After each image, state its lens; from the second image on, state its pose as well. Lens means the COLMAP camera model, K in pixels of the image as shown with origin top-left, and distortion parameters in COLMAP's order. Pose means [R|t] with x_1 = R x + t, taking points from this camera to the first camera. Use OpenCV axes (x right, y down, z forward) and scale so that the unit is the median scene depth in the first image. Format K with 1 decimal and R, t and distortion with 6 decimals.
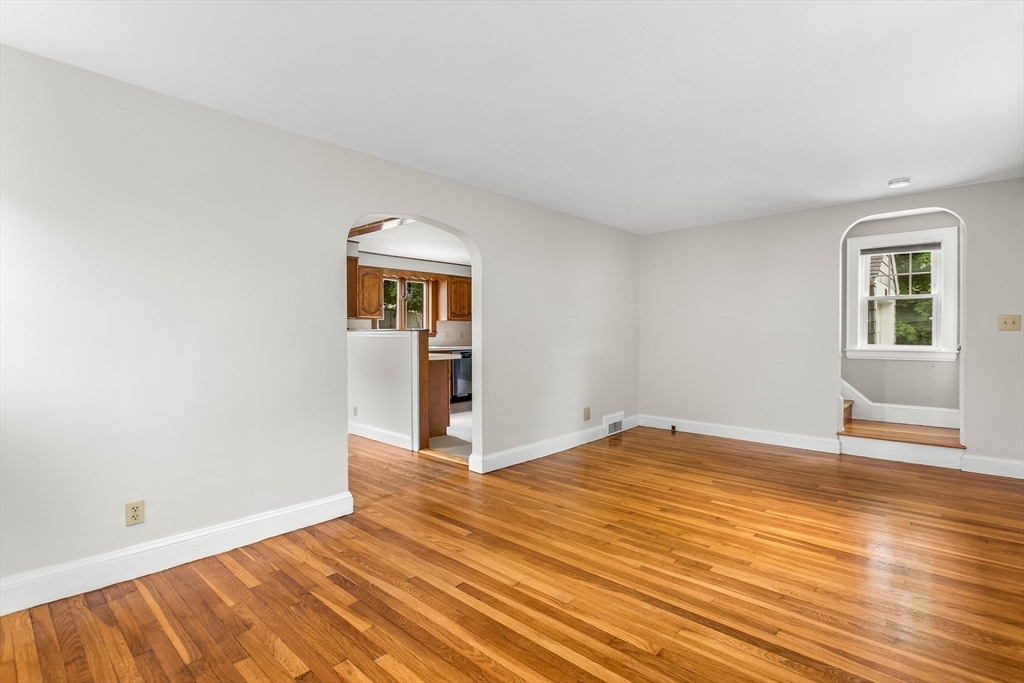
lens RADIAL K [[479.5, 0, 512.0], [0, 479.5, 341.5], [0, 0, 1]] dist [-0.000981, -0.000522]
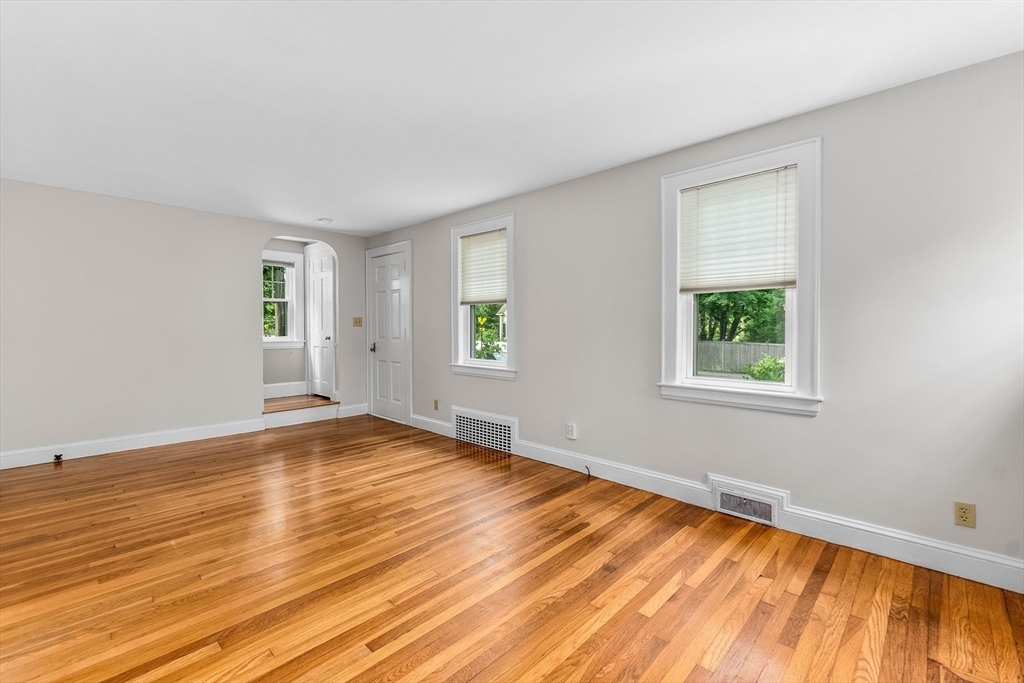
lens RADIAL K [[446.8, 0, 510.9], [0, 446.8, 336.1], [0, 0, 1]] dist [-0.005091, -0.000188]
pose [[0.014131, -0.016756, 0.999760, -0.641351], [0.018282, 0.999697, 0.016497, -0.006644], [-0.999733, 0.018044, 0.014434, 0.584295]]
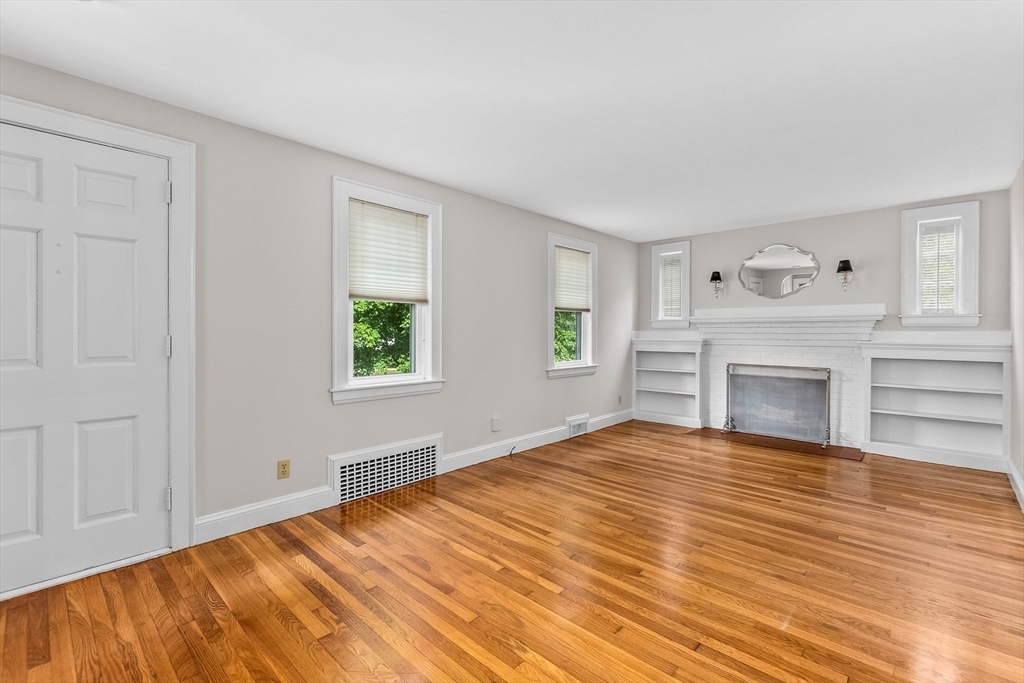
lens RADIAL K [[446.8, 0, 510.9], [0, 446.8, 336.1], [0, 0, 1]] dist [-0.005091, -0.000188]
pose [[-0.999942, 0.002973, 0.010309, 0.550729], [0.003270, 0.999575, 0.028963, -0.035503], [-0.010219, 0.028995, -0.999527, 1.846747]]
